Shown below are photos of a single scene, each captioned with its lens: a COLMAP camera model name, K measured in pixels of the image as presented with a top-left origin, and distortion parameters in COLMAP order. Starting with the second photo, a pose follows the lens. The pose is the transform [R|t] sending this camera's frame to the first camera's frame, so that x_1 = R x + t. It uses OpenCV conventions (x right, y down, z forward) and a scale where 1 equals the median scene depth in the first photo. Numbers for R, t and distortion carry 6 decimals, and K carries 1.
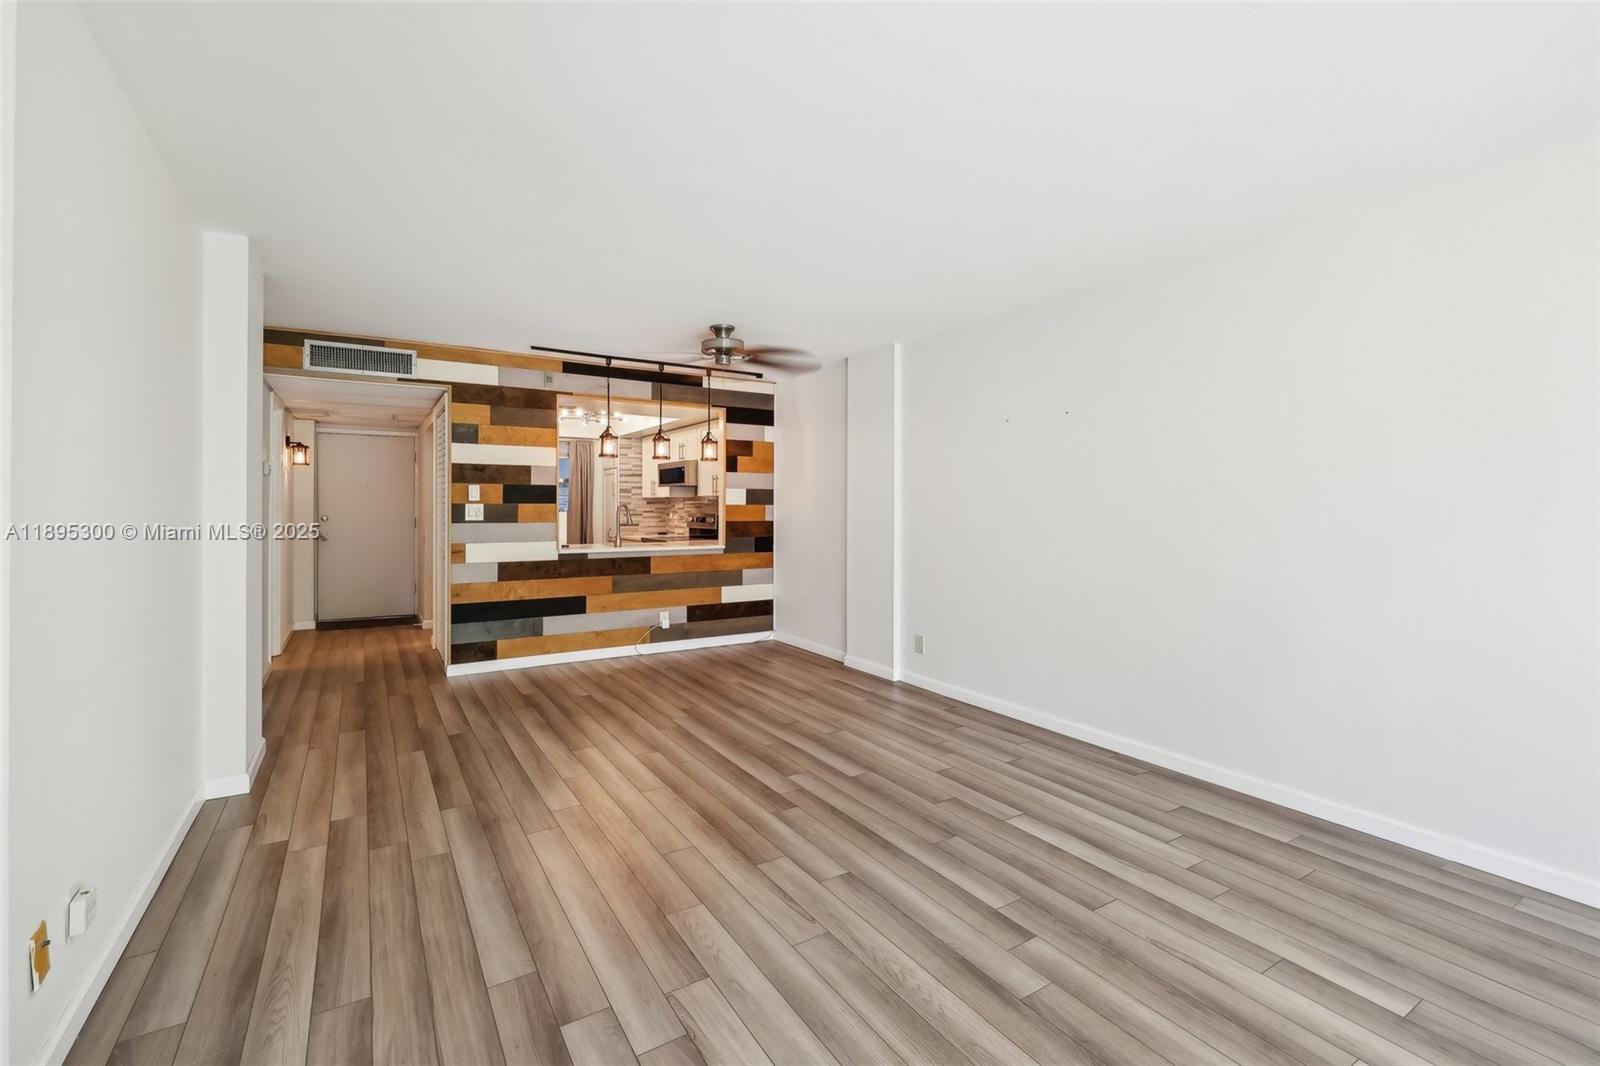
lens RADIAL K [[681.7, 0, 780.8], [0, 681.7, 507.1], [0, 0, 1]] dist [-0.001736, 0.000002]
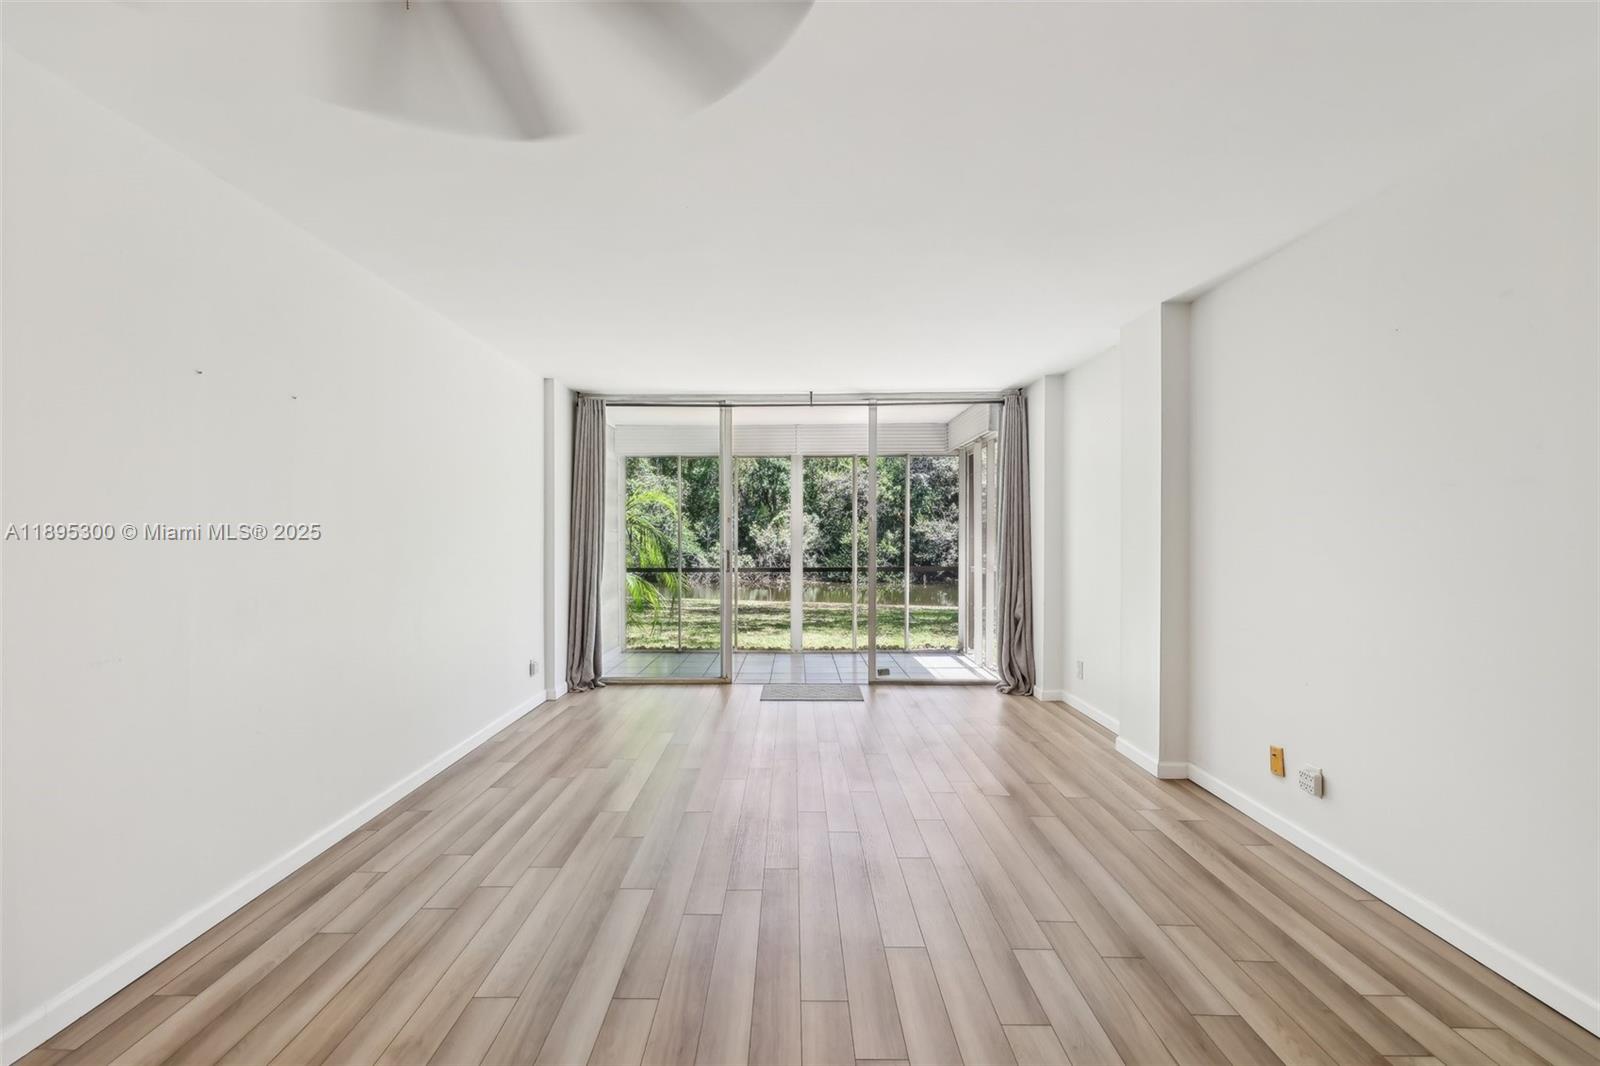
lens RADIAL K [[678.6, 0, 779.3], [0, 678.6, 530.6], [0, 0, 1]] dist [0.000815, 0.000299]
pose [[-0.840631, 0.000892, 0.541608, -0.268835], [-0.000378, 0.999997, -0.002232, -0.002689], [-0.541608, -0.002081, -0.840628, 0.983260]]
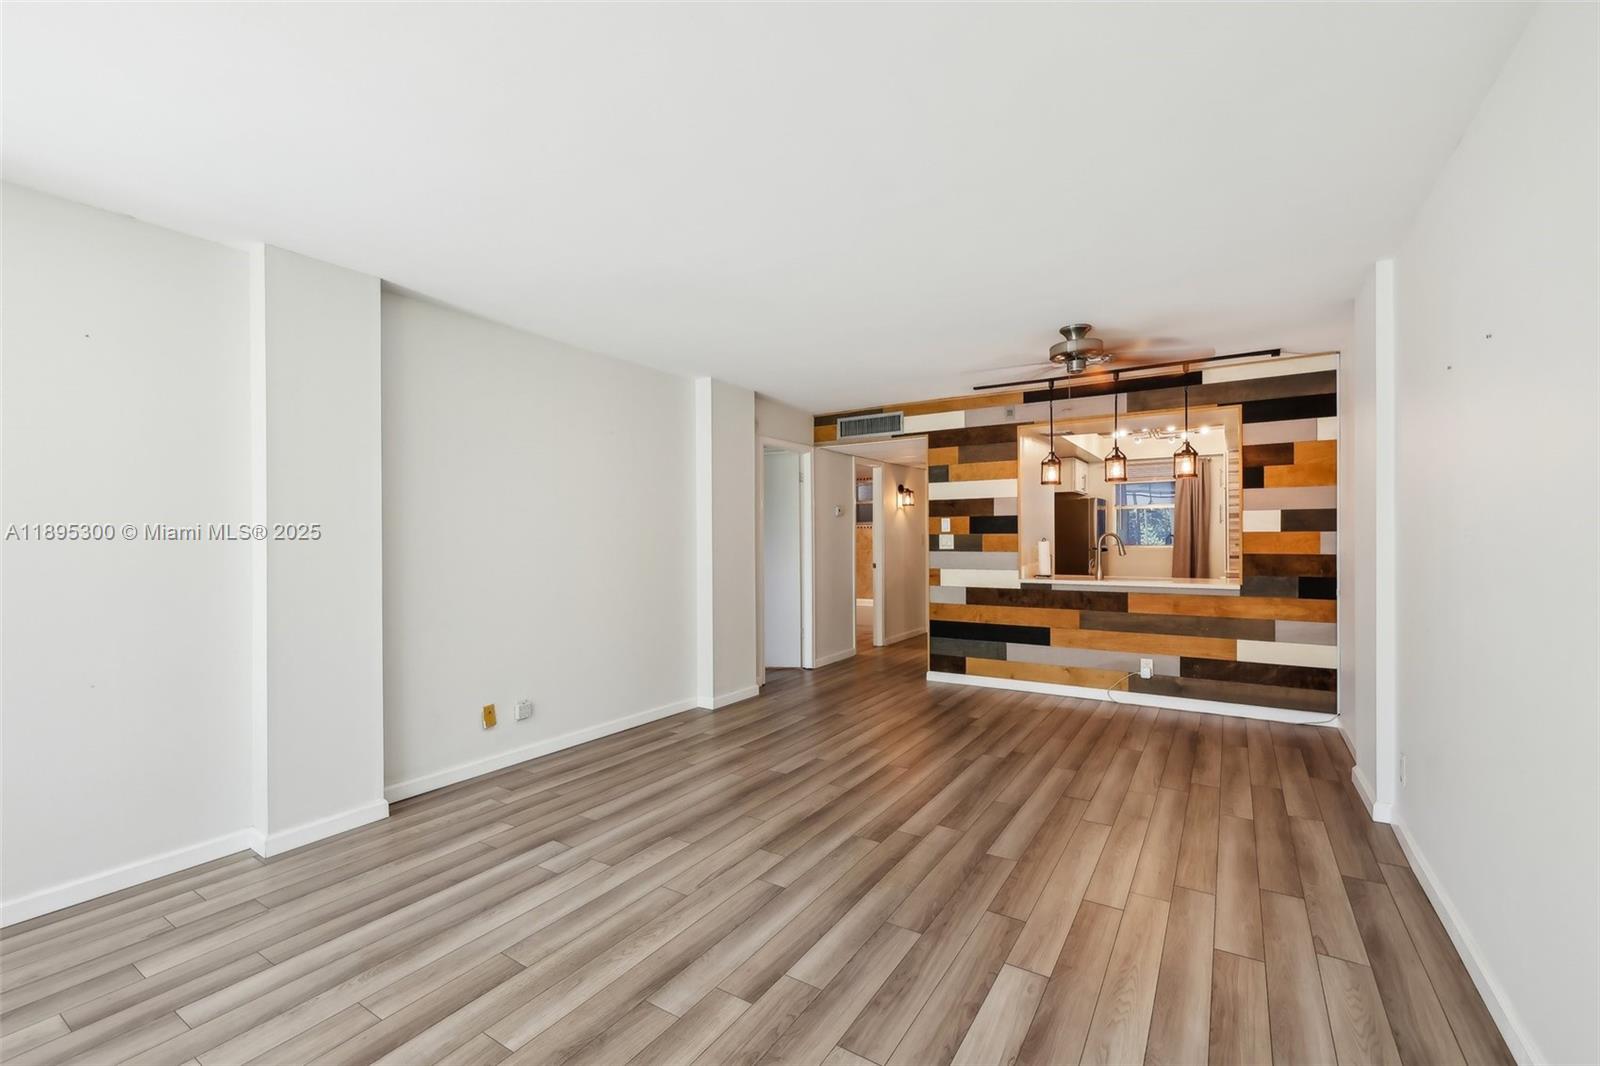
lens RADIAL K [[691.9, 0, 778.8], [0, 691.9, 545.4], [0, 0, 1]] dist [0.000839, 0.000014]
pose [[0.423021, 0.005464, -0.906104, 0.487499], [0.006913, 0.999933, 0.009258, 0.000808], [0.906094, -0.010180, 0.422955, 0.253777]]
